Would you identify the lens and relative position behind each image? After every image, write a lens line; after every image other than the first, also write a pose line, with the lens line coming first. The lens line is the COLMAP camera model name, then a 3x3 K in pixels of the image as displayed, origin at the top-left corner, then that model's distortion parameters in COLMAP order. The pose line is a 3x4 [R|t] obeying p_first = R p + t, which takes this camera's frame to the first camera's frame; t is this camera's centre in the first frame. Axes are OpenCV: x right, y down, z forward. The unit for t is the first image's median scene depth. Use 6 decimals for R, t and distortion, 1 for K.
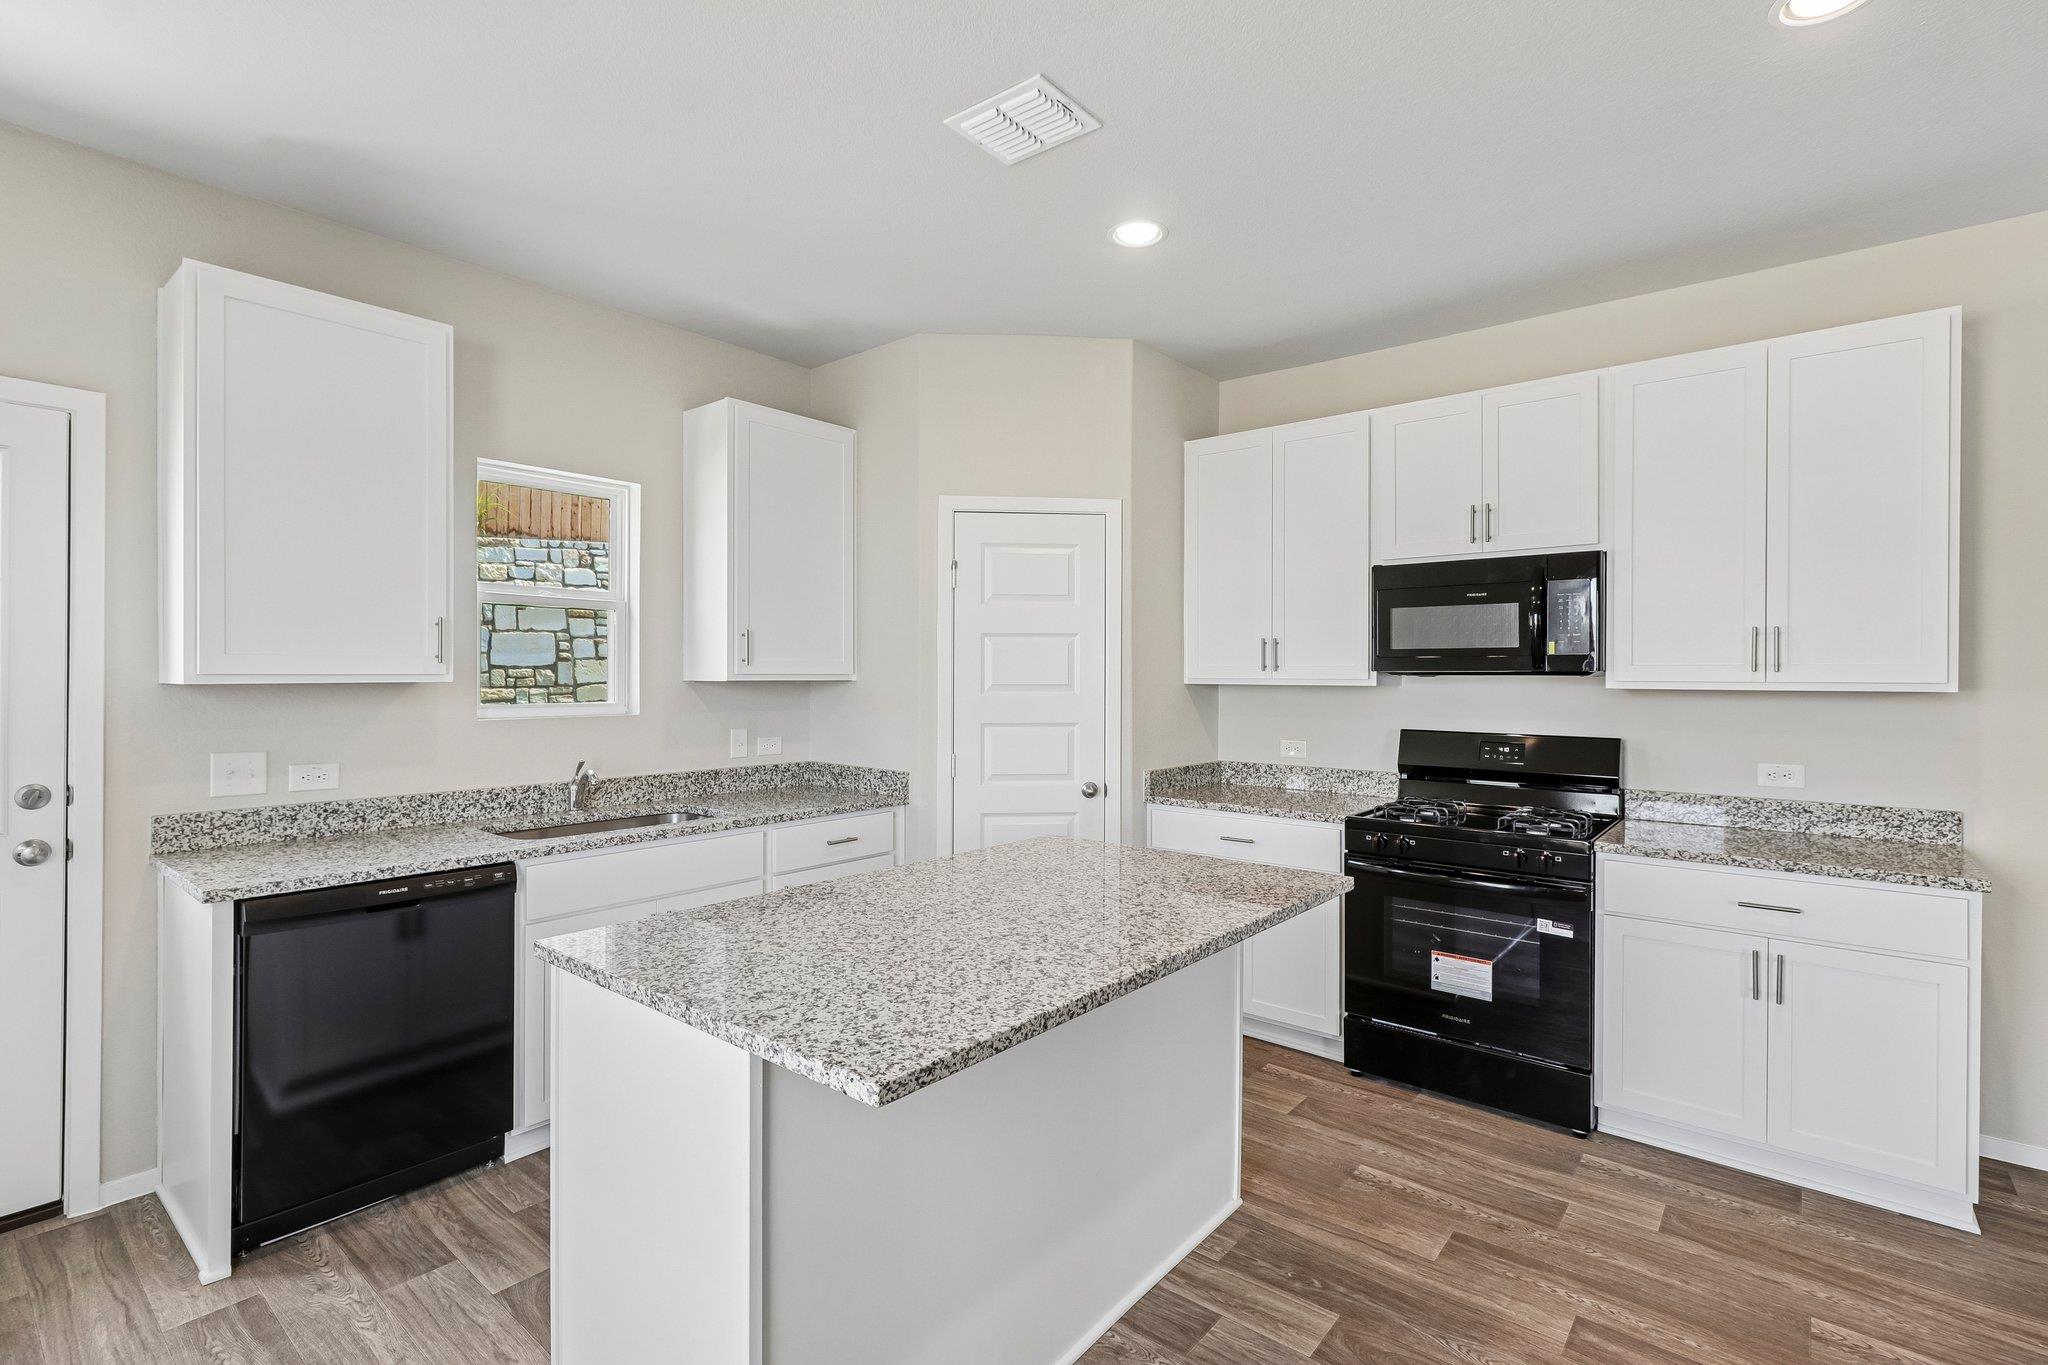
lens RADIAL K [[948.5, 0, 1024.0], [0, 948.5, 682.5], [0, 0, 1]] dist [0.002941, 0.000325]
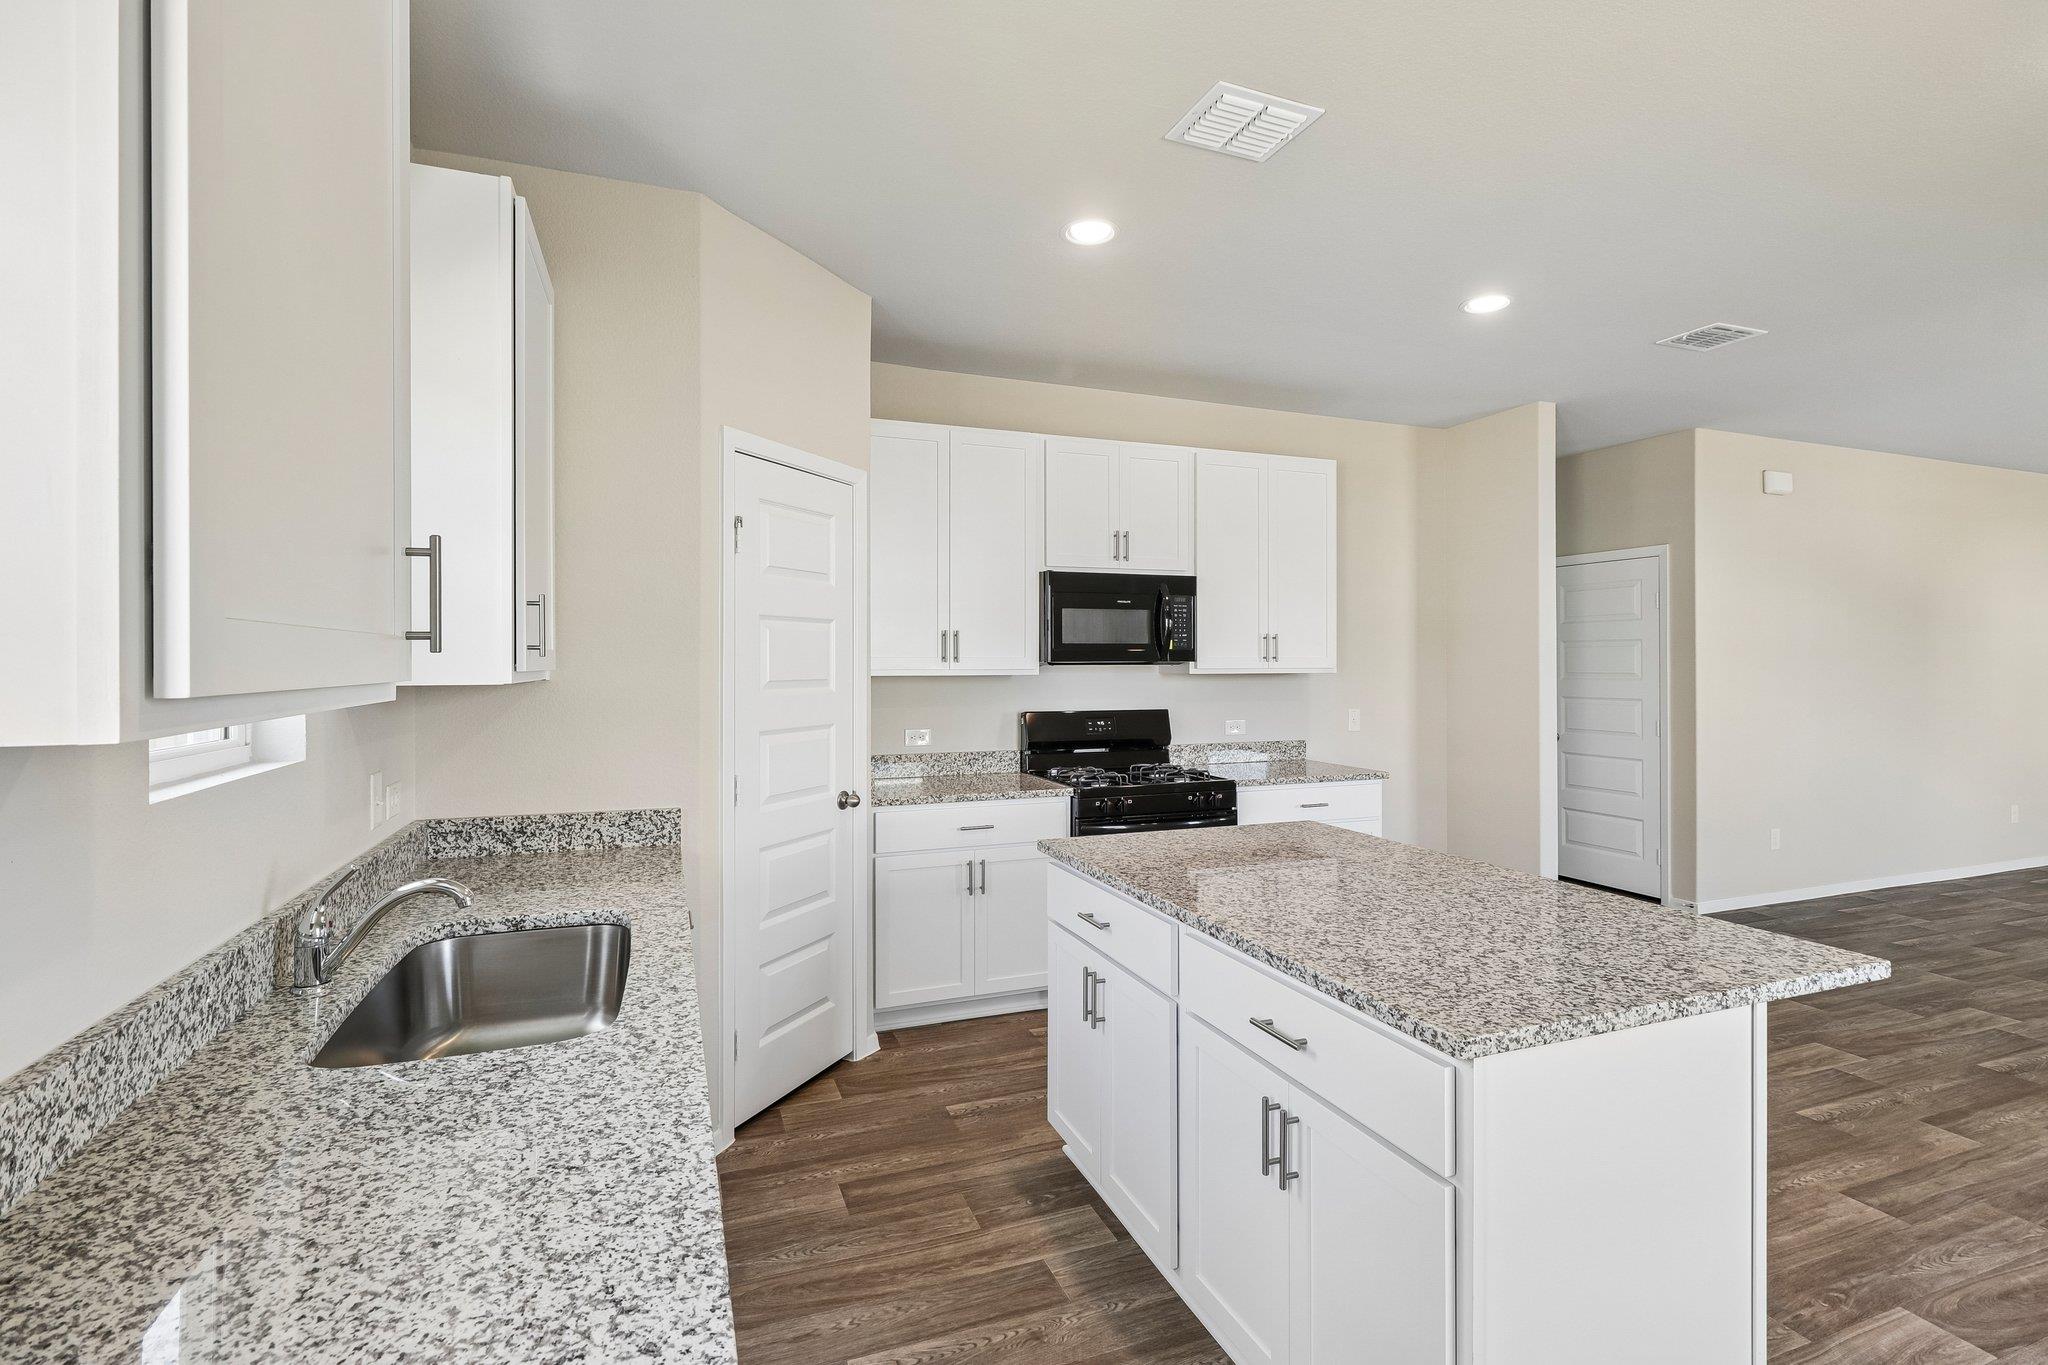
lens RADIAL K [[945.9, 0, 1025.3], [0, 945.9, 665.6], [0, 0, 1]] dist [-0.000080, -0.000262]
pose [[0.490870, -0.006843, 0.871206, -0.689958], [0.011824, 0.999929, 0.001192, -0.009956], [-0.871152, 0.009716, 0.490917, 0.492009]]
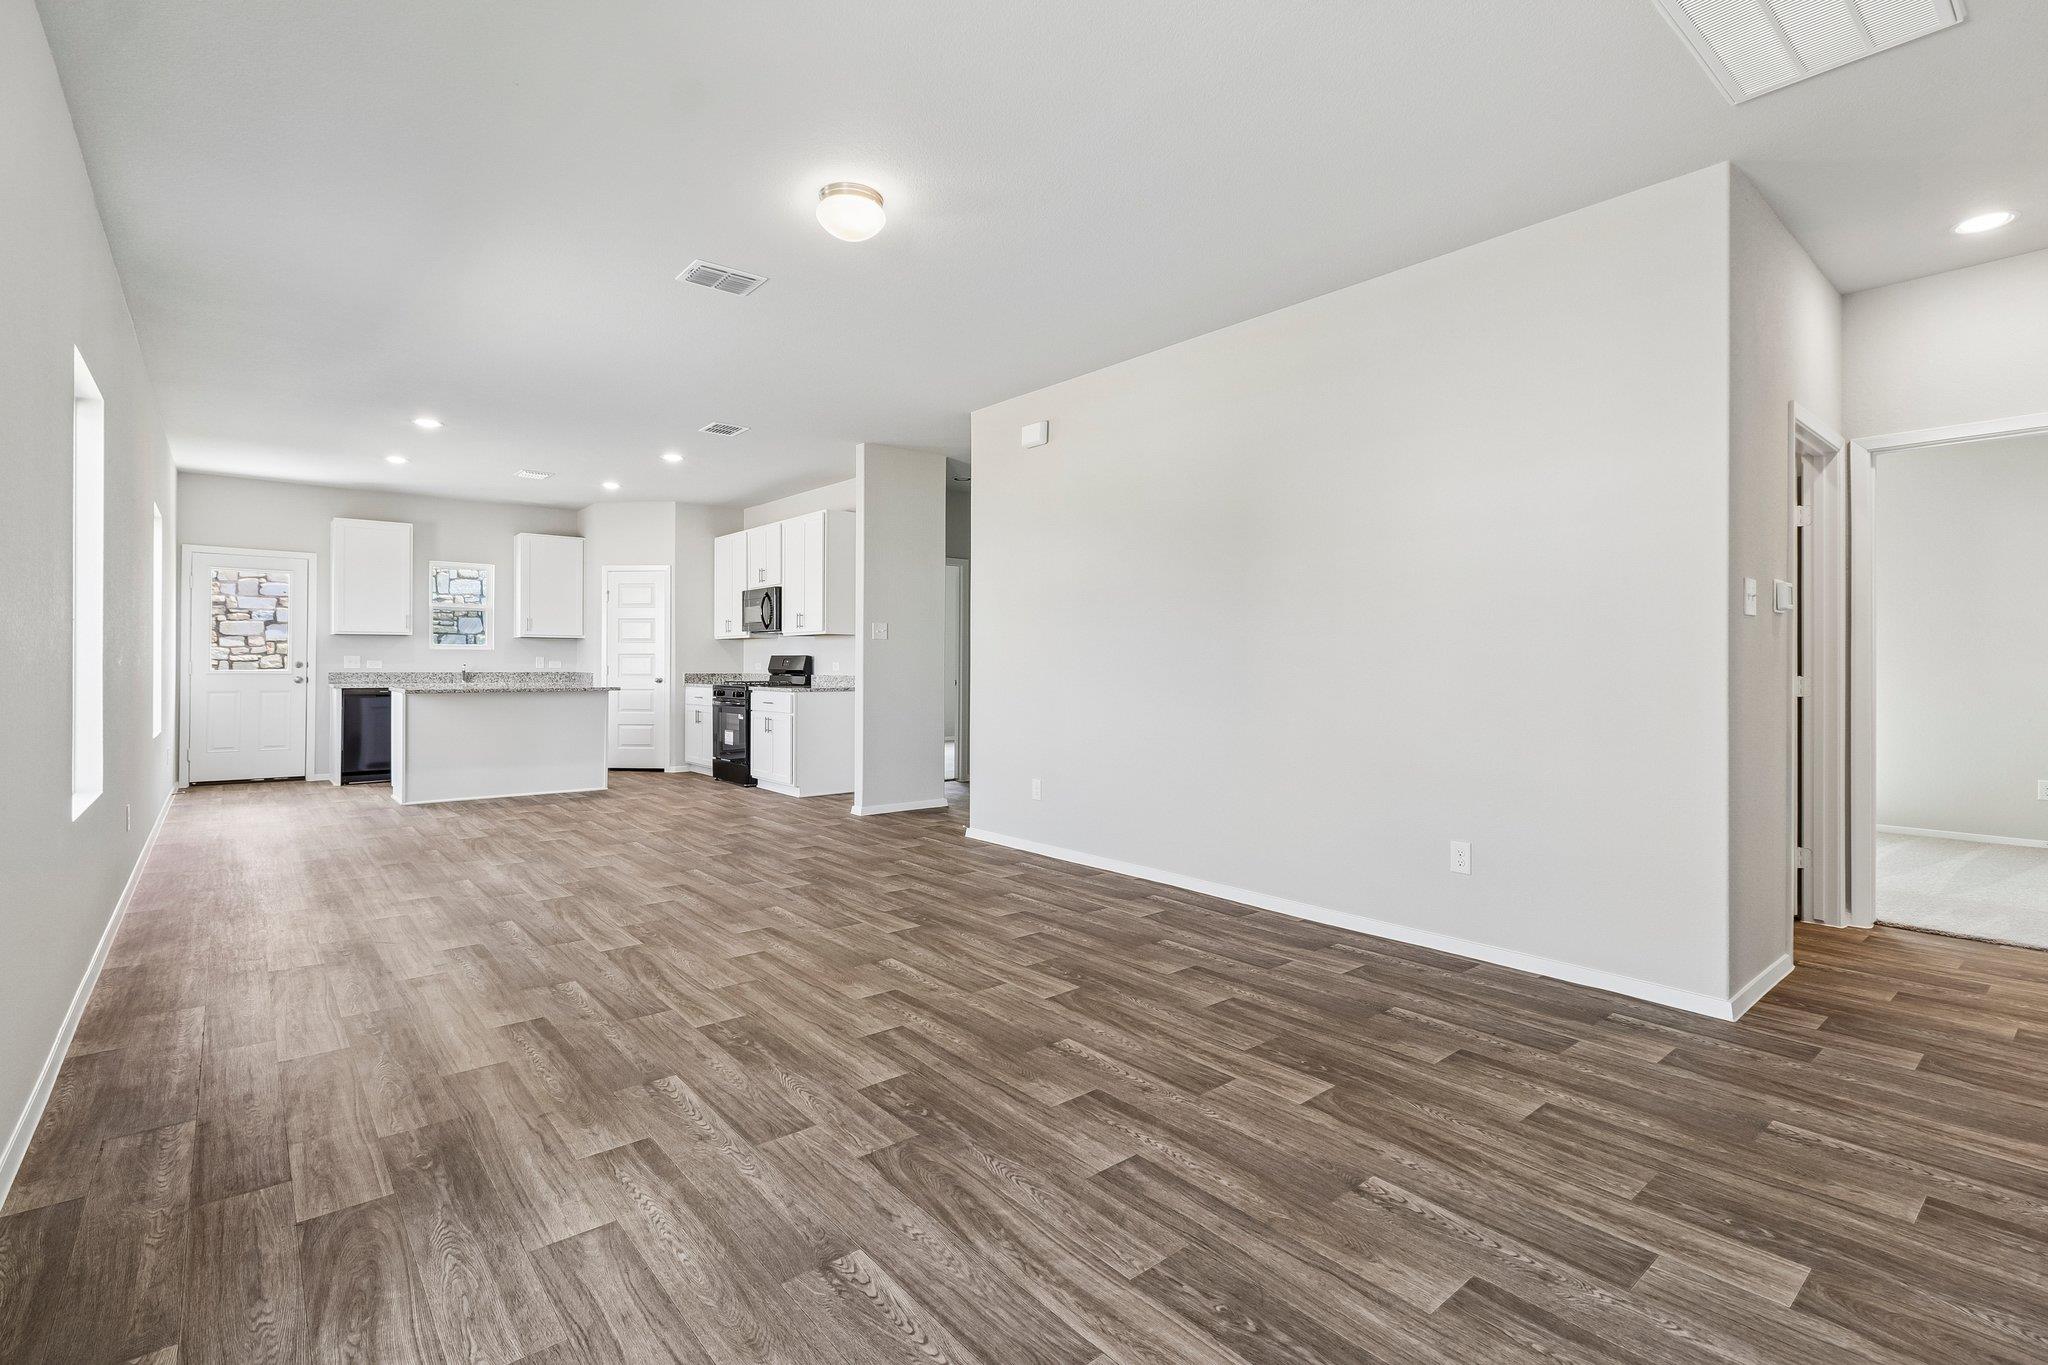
lens RADIAL K [[945.9, 0, 1025.3], [0, 945.9, 665.6], [0, 0, 1]] dist [-0.000080, -0.000262]
pose [[0.983698, -0.001385, -0.179823, 1.694256], [-0.000208, 0.999961, -0.008840, 0.110558], [0.179828, 0.008733, 0.983659, -1.489890]]
